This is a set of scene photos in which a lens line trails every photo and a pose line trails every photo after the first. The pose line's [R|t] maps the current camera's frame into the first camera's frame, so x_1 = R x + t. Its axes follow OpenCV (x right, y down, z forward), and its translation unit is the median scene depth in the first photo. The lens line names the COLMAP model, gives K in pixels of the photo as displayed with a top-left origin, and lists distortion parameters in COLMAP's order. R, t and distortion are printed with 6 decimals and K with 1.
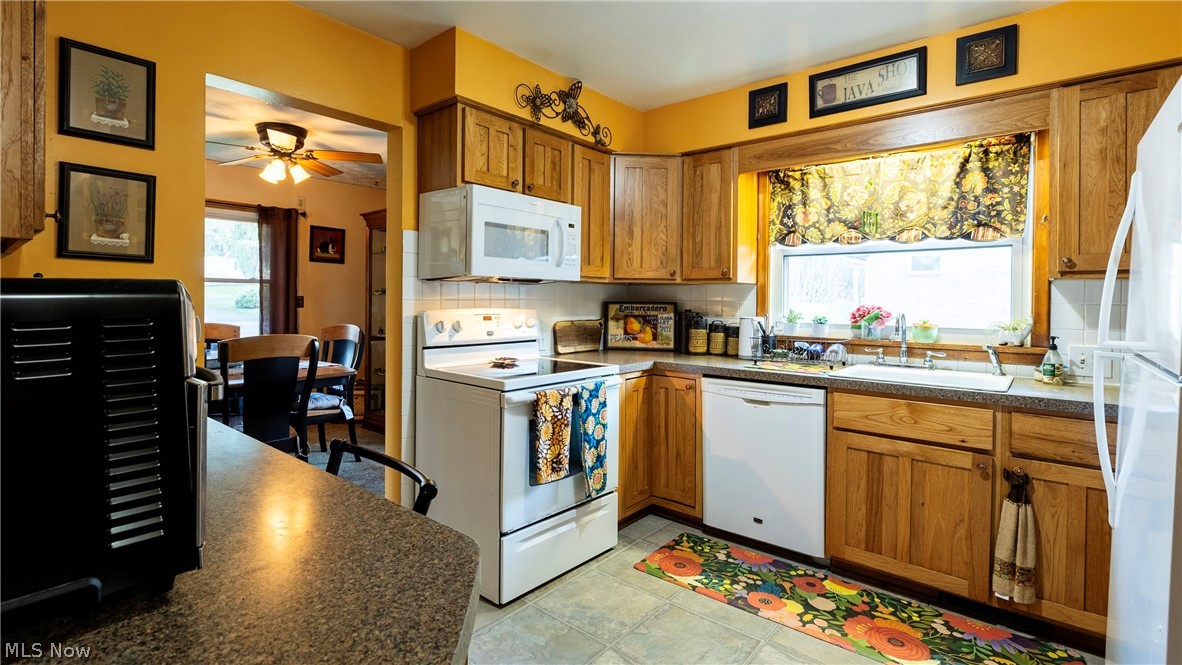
lens RADIAL K [[537.8, 0, 589.2], [0, 537.8, 303.3], [0, 0, 1]] dist [0.005427, 0.000173]
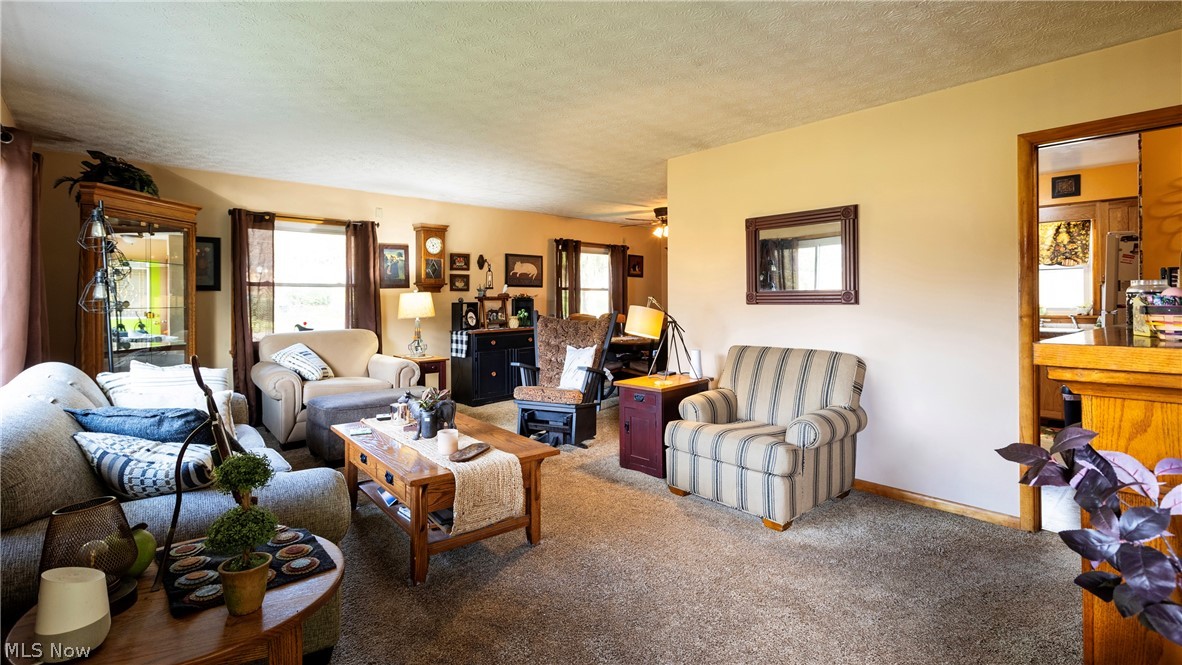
lens RADIAL K [[537.8, 0, 609.8], [0, 537.8, 300.3], [0, 0, 1]] dist [0.005427, 0.000173]
pose [[0.993836, -0.016001, -0.109699, -0.829995], [0.015498, 0.999865, -0.005431, 0.002593], [0.109771, 0.003697, 0.993950, -1.307565]]
